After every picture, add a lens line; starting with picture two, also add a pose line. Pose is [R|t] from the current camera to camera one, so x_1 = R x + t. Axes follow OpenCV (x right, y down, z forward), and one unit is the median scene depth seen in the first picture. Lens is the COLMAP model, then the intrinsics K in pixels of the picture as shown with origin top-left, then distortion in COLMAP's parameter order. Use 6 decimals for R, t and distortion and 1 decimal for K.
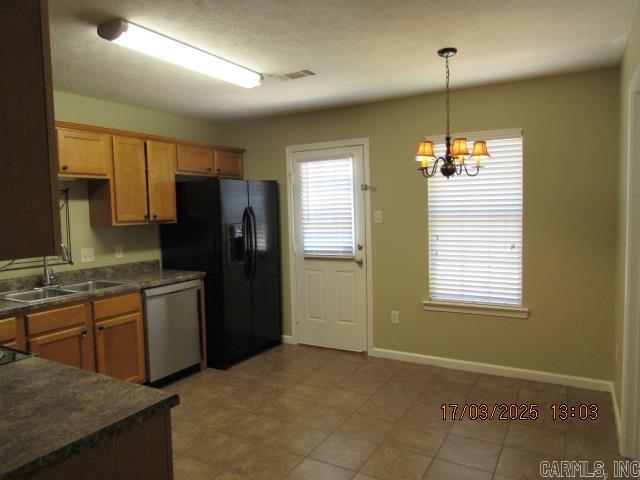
lens RADIAL K [[458.3, 0, 318.7], [0, 458.3, 241.0], [0, 0, 1]] dist [-0.007960, -0.001140]
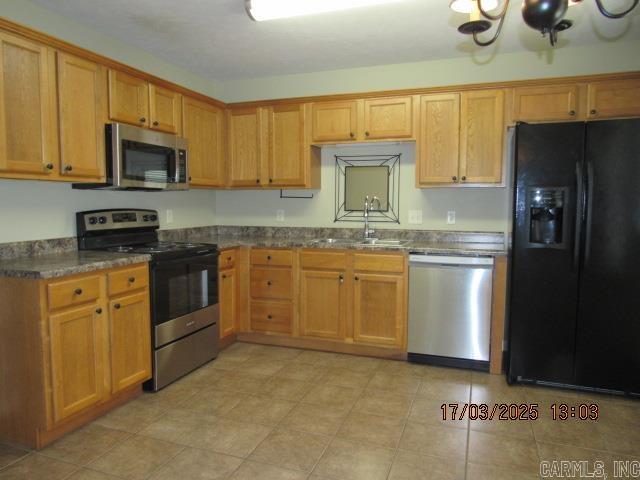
lens RADIAL K [[458.3, 0, 318.7], [0, 458.3, 241.0], [0, 0, 1]] dist [-0.007960, -0.001140]
pose [[0.169705, 0.100530, -0.980354, 0.504754], [-0.078905, 0.992976, 0.088165, 0.011105], [0.982331, 0.062393, 0.176445, 0.626892]]
